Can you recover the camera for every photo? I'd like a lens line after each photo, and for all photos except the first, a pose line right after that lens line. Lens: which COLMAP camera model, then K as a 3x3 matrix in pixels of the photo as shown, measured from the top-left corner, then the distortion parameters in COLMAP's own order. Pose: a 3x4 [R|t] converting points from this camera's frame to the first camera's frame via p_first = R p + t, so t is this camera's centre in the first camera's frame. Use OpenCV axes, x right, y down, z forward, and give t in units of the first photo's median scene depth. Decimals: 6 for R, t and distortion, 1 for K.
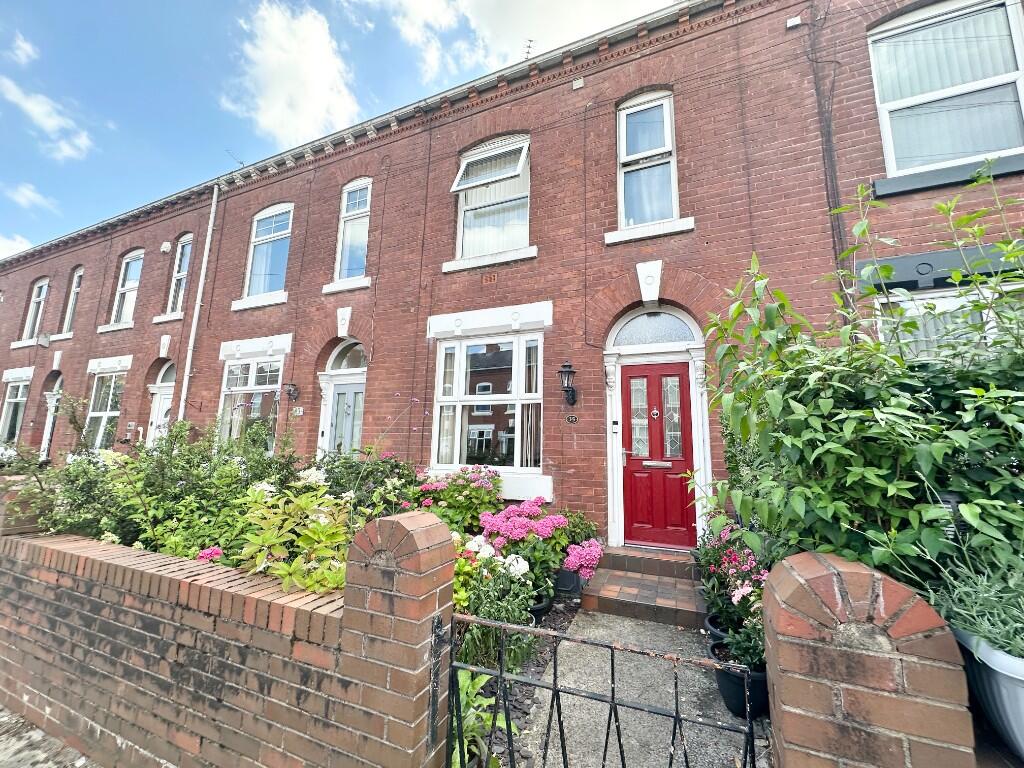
lens RADIAL K [[409.7, 0, 509.4], [0, 409.7, 383.4], [0, 0, 1]] dist [-0.000925, 0.000320]
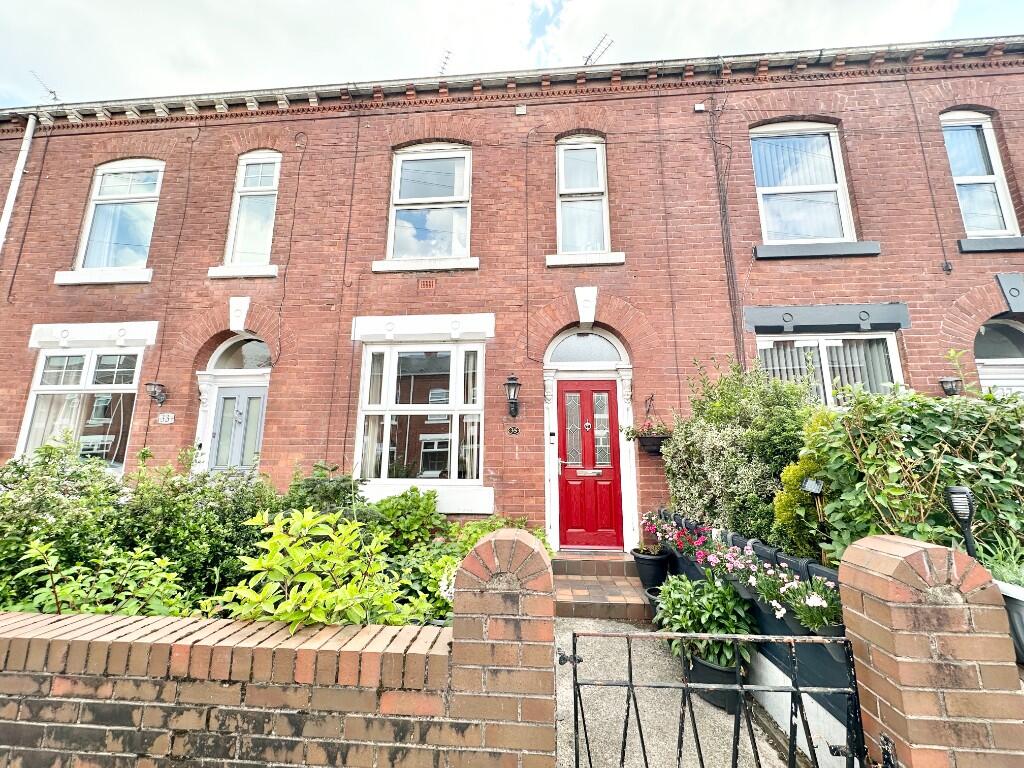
lens RADIAL K [[409.7, 0, 510.0], [0, 409.7, 383.0], [0, 0, 1]] dist [-0.000925, 0.000320]
pose [[0.947022, 0.041870, 0.318428, -0.176322], [-0.033654, 0.998944, -0.031262, 0.001080], [-0.319401, 0.018890, 0.947431, 0.029013]]
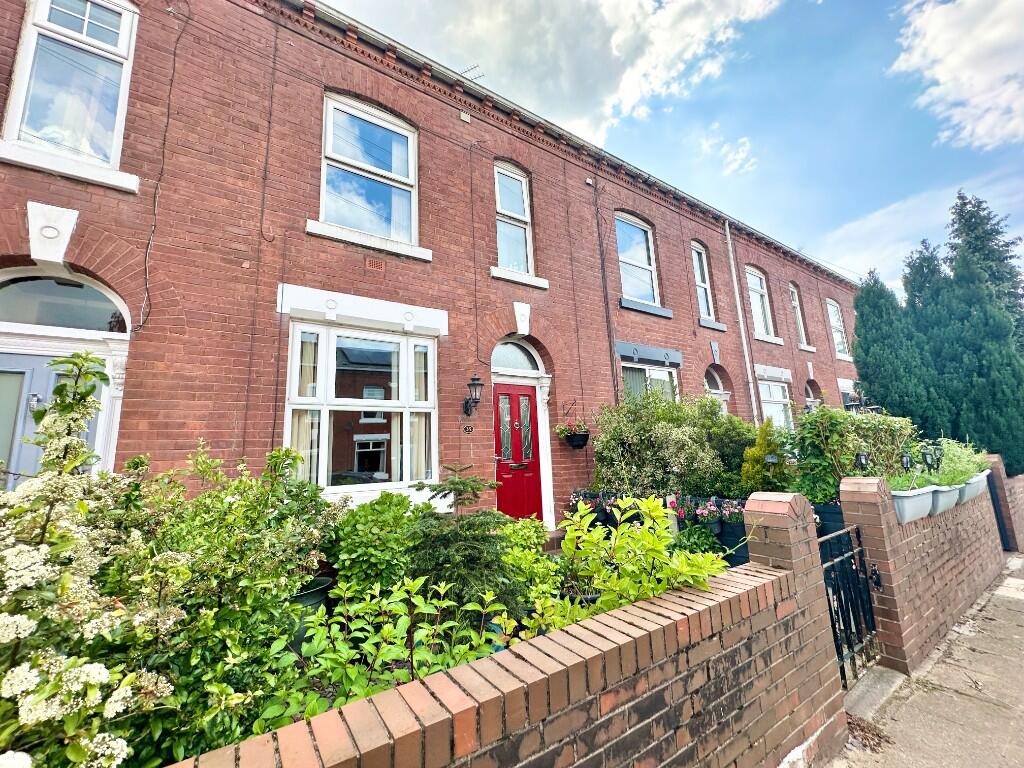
lens RADIAL K [[409.7, 0, 511.2], [0, 409.7, 382.7], [0, 0, 1]] dist [-0.000925, 0.000320]
pose [[0.545856, 0.101653, 0.831690, -0.638699], [-0.078078, 0.994465, -0.070304, 0.032181], [-0.834233, -0.026561, 0.550772, 0.310455]]
